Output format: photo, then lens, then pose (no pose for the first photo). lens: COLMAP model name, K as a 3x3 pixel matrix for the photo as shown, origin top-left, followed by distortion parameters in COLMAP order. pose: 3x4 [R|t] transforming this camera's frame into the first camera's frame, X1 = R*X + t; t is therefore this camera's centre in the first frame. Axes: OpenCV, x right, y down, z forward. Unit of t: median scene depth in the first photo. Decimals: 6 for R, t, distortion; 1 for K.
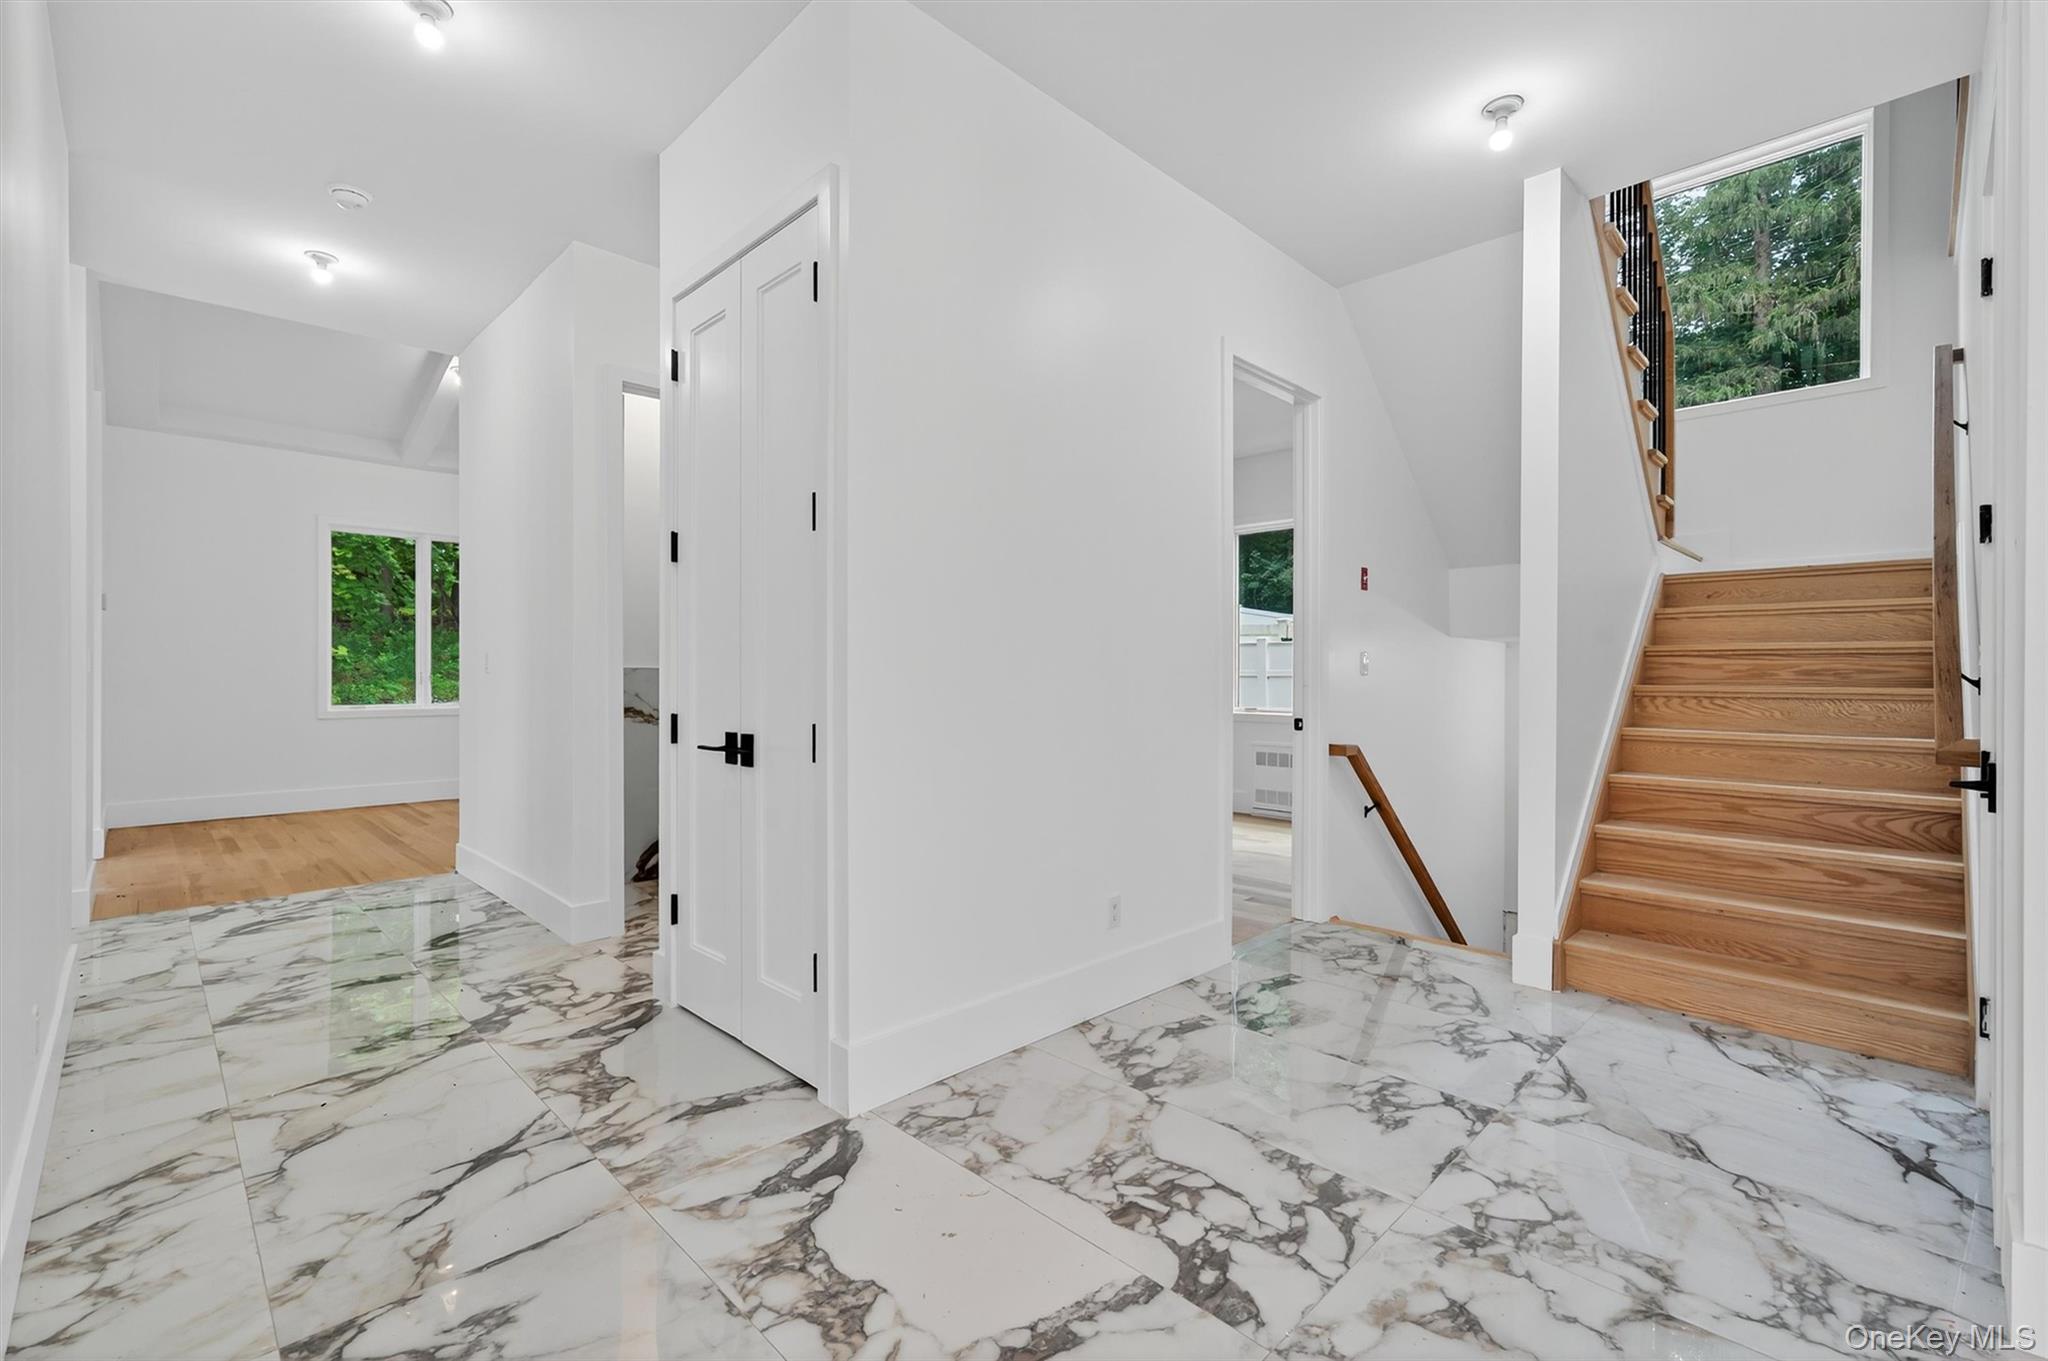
lens RADIAL K [[917.4, 0, 1022.2], [0, 917.4, 678.9], [0, 0, 1]] dist [-0.002144, 0.000430]
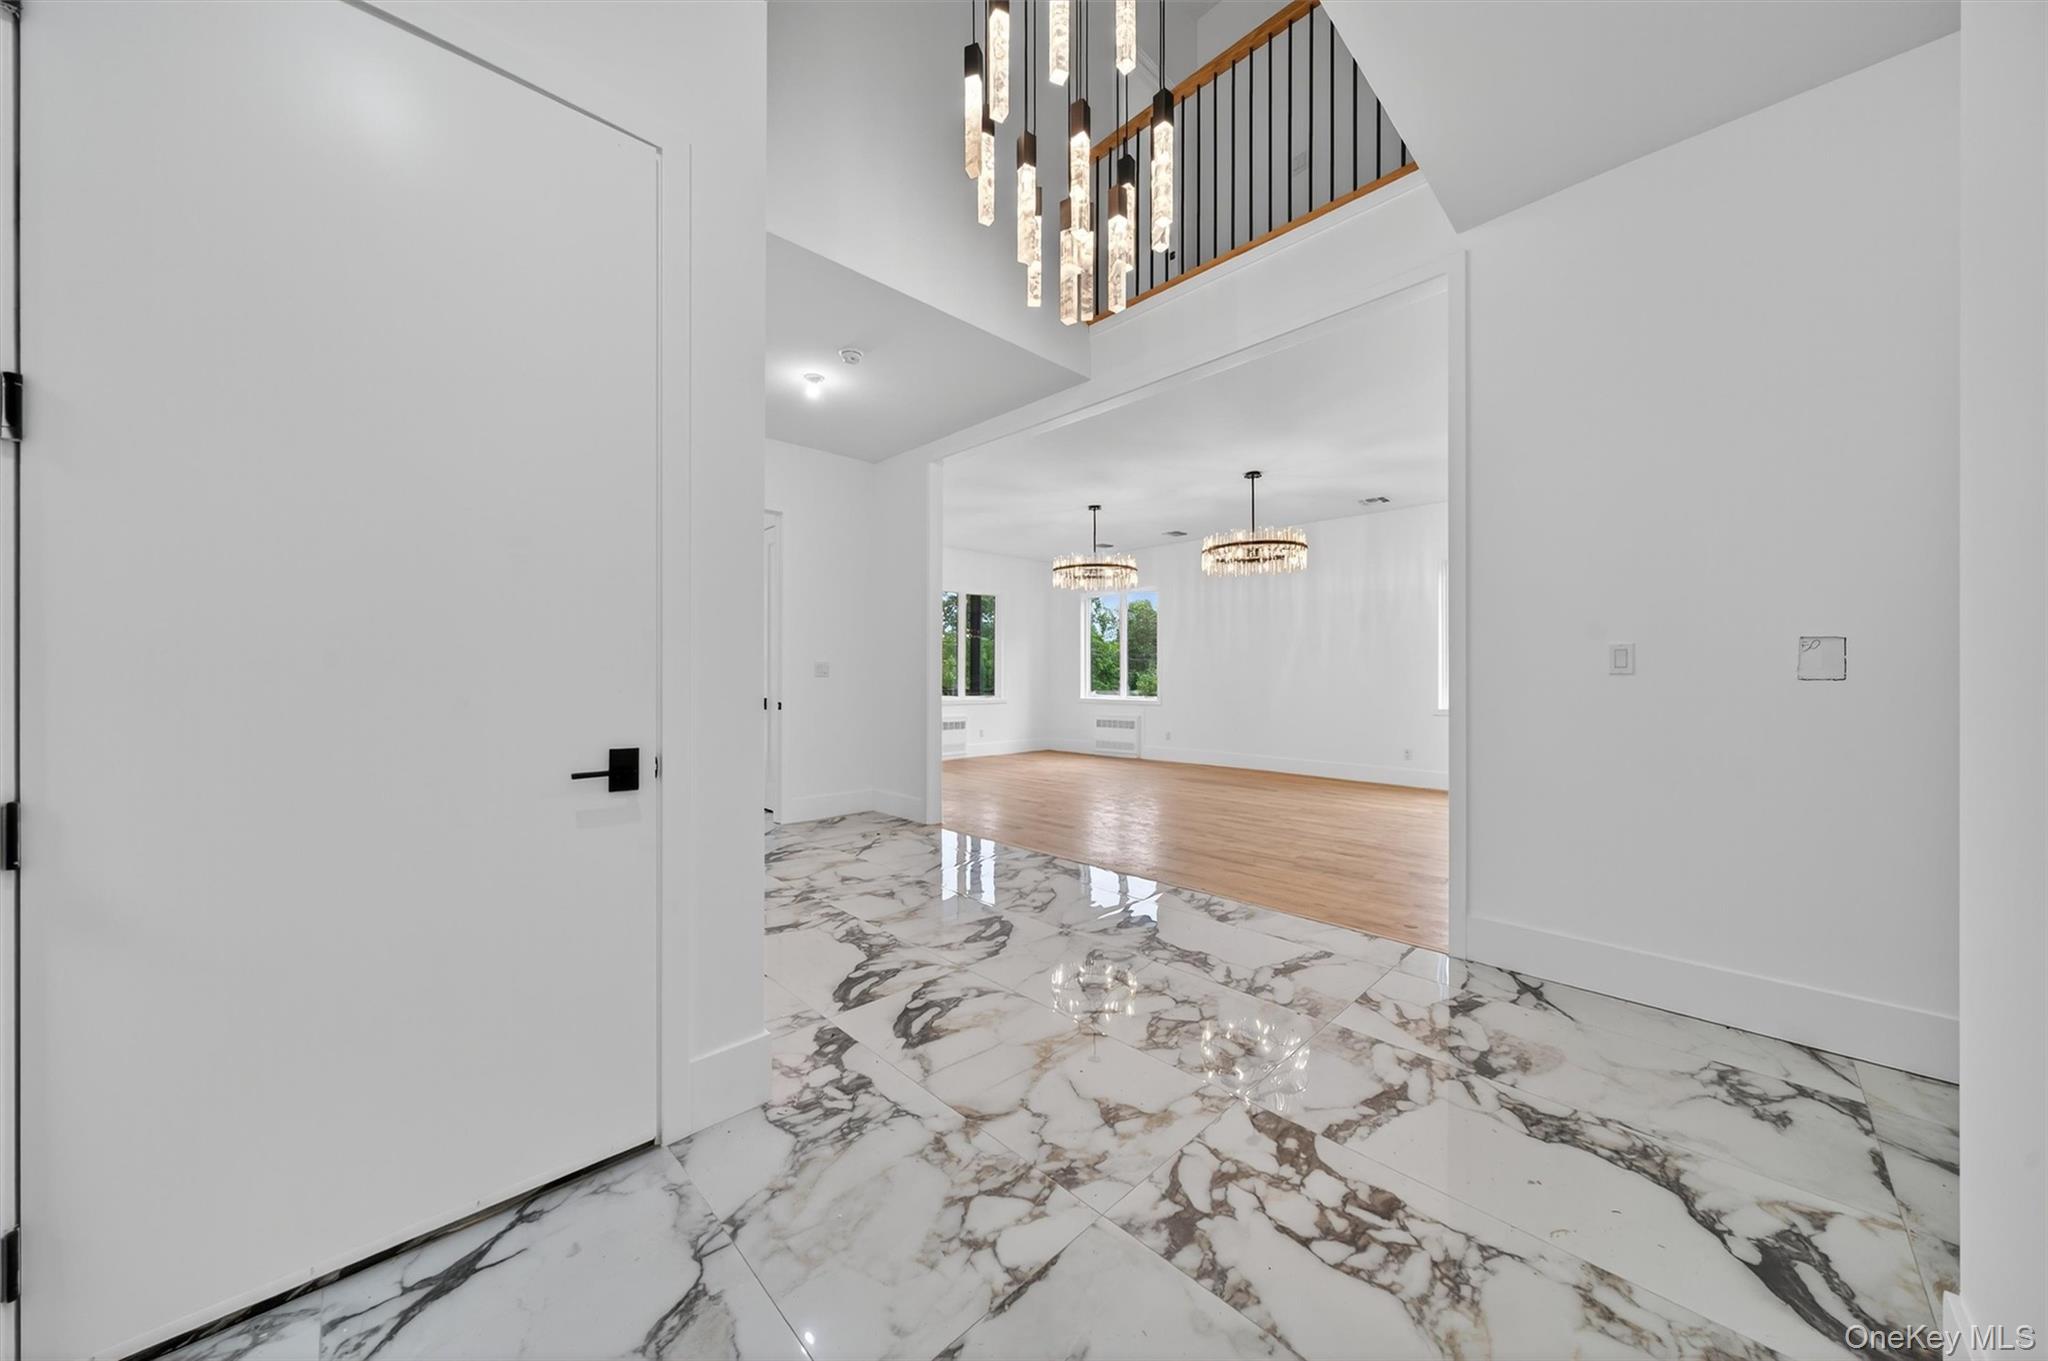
lens RADIAL K [[741.2, 0, 1027.4], [0, 741.2, 682.4], [0, 0, 1]] dist [-0.027878, 0.013399]
pose [[-0.999984, -0.004124, -0.003910, 0.538798], [-0.004161, 0.999947, 0.009444, -0.003346], [0.003871, 0.009460, -0.999948, 1.878665]]
